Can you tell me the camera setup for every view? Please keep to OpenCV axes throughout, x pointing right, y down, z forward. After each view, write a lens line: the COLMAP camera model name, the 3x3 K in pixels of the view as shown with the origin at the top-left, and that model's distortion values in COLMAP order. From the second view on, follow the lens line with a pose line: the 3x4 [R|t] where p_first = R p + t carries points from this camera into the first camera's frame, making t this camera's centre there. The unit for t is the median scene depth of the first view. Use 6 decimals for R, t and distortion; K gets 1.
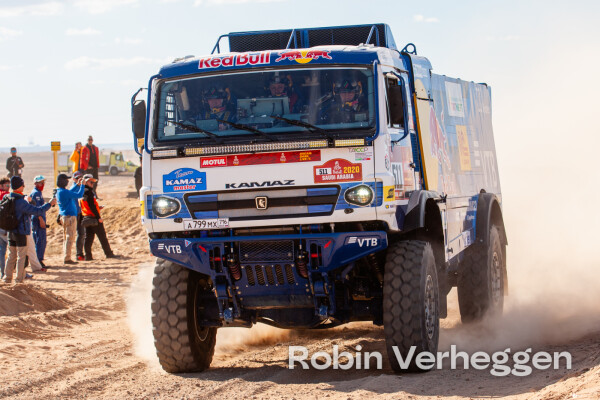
lens RADIAL K [[2483.6, 0, 299.6], [0, 2483.6, 196.6], [0, 0, 1]] dist [-2.537855, 0.000000]
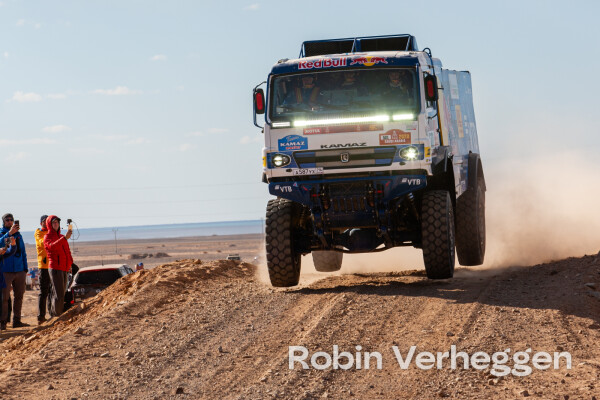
lens RADIAL K [[3329.0, 0, 299.7], [0, 3329.0, 200.5], [0, 0, 1]] dist [-0.691939, 0.000000]
pose [[0.997533, -0.002159, 0.070162, -0.184839], [0.001708, 0.999977, 0.006495, 0.015344], [-0.070174, -0.006359, 0.997514, -1.037288]]
